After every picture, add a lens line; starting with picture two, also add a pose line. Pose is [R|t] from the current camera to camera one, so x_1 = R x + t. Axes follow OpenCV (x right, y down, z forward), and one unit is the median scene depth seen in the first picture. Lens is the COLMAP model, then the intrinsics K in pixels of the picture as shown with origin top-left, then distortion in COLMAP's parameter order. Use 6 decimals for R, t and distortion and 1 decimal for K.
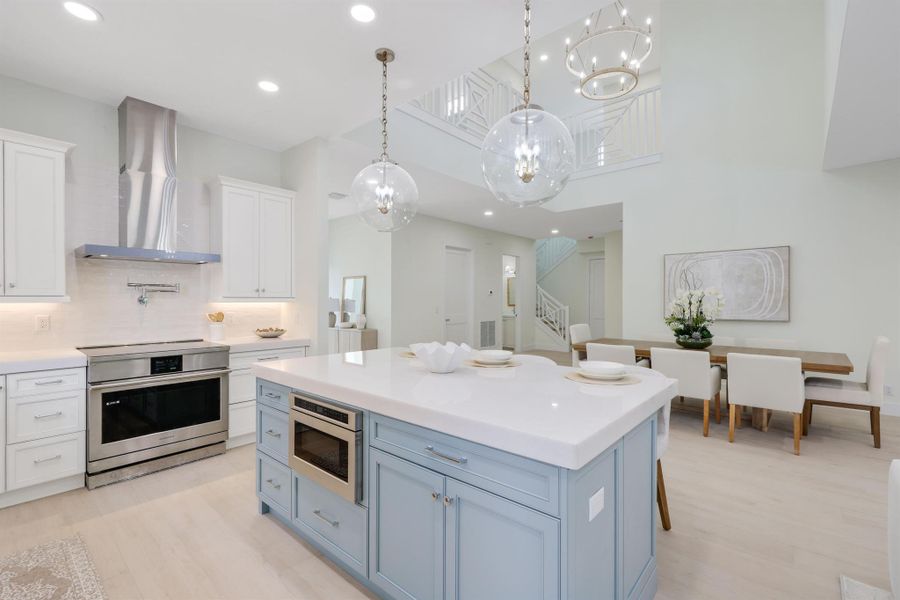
lens RADIAL K [[401.3, 0, 450.0], [0, 401.3, 300.0], [0, 0, 1]] dist [0.002220, 0.000176]
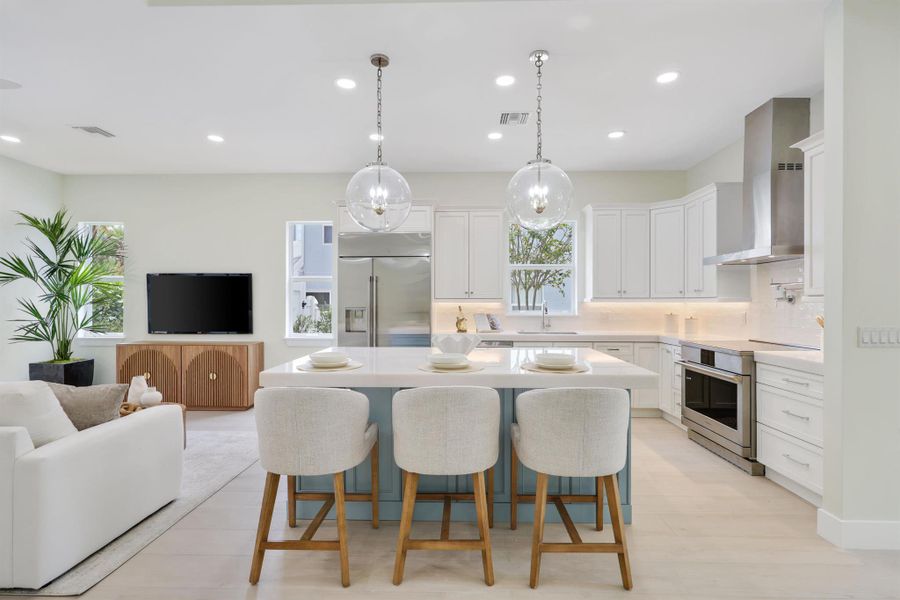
lens RADIAL K [[416.1, 0, 451.8], [0, 416.1, 305.3], [0, 0, 1]] dist [-0.001542, -0.000494]
pose [[-0.766570, 0.003162, -0.642153, 0.342829], [-0.001792, 0.999973, 0.007064, 0.005421], [0.642159, 0.006566, -0.766544, 0.836879]]
